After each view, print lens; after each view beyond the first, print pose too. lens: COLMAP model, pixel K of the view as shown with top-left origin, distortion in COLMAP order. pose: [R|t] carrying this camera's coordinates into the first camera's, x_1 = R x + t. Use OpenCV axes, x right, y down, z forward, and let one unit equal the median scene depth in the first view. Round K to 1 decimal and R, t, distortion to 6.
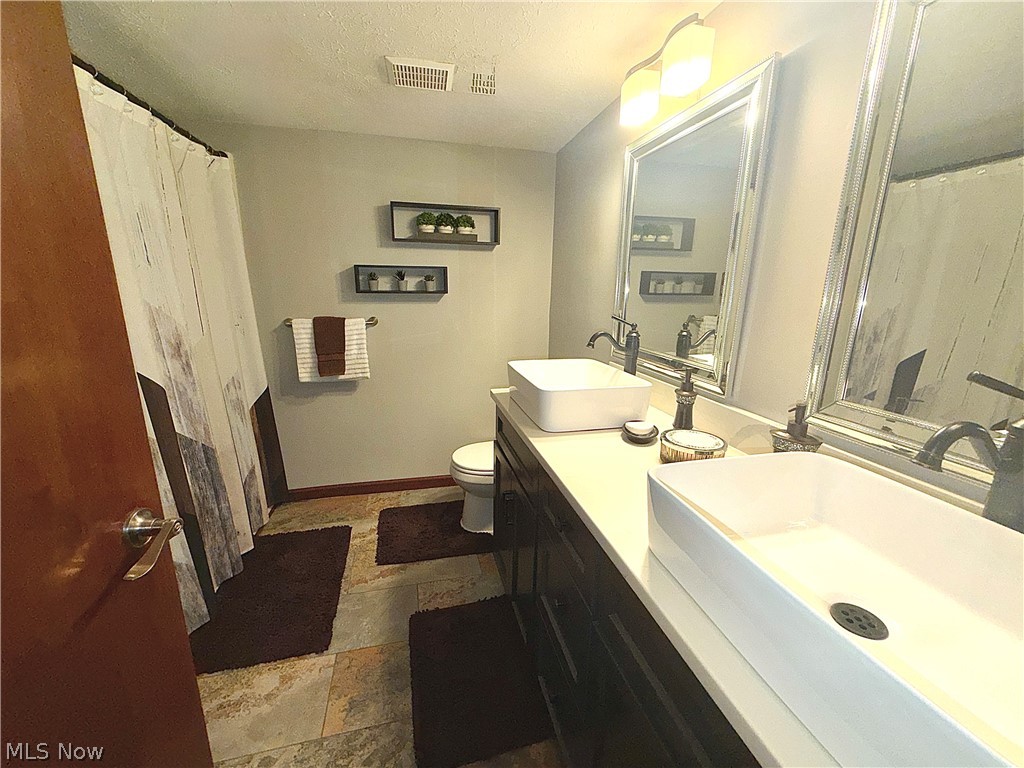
lens RADIAL K [[406.1, 0, 506.9], [0, 406.1, 385.1], [0, 0, 1]] dist [0.000269, -0.000259]
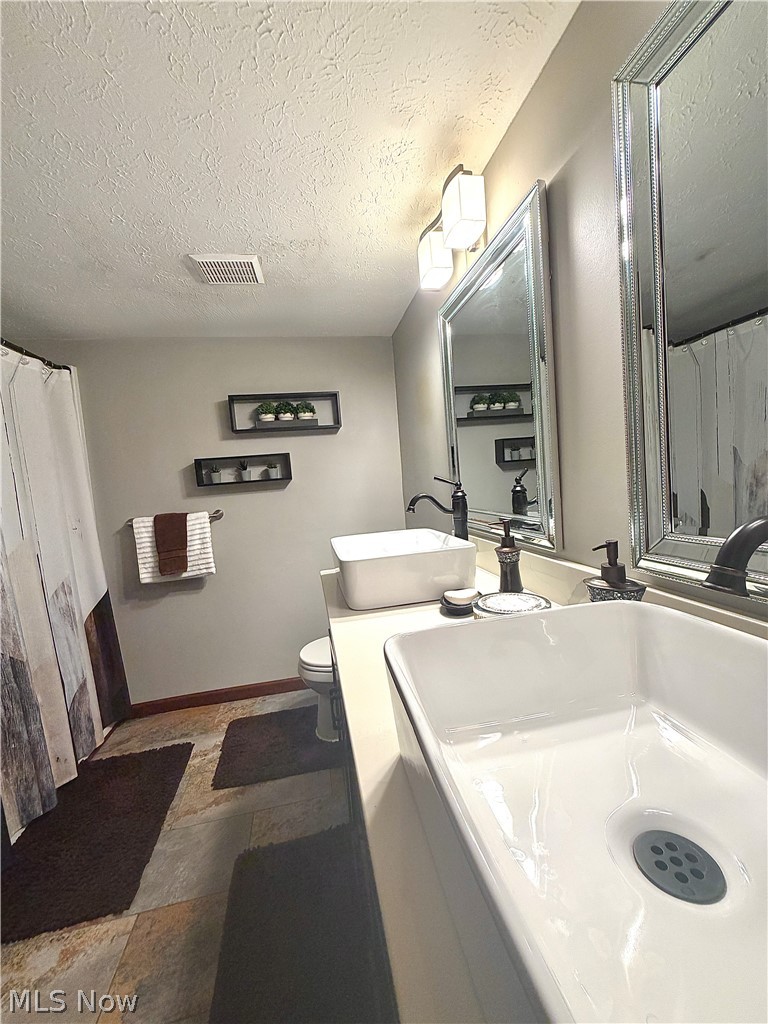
lens RADIAL K [[406.1, 0, 384.0], [0, 406.1, 512.0], [0, 0, 1]] dist [0.000269, -0.000259]
pose [[0.994906, -0.089482, -0.046421, 0.135664], [0.080736, 0.983050, -0.164602, 0.035609], [0.060363, 0.160015, 0.985267, 0.080321]]
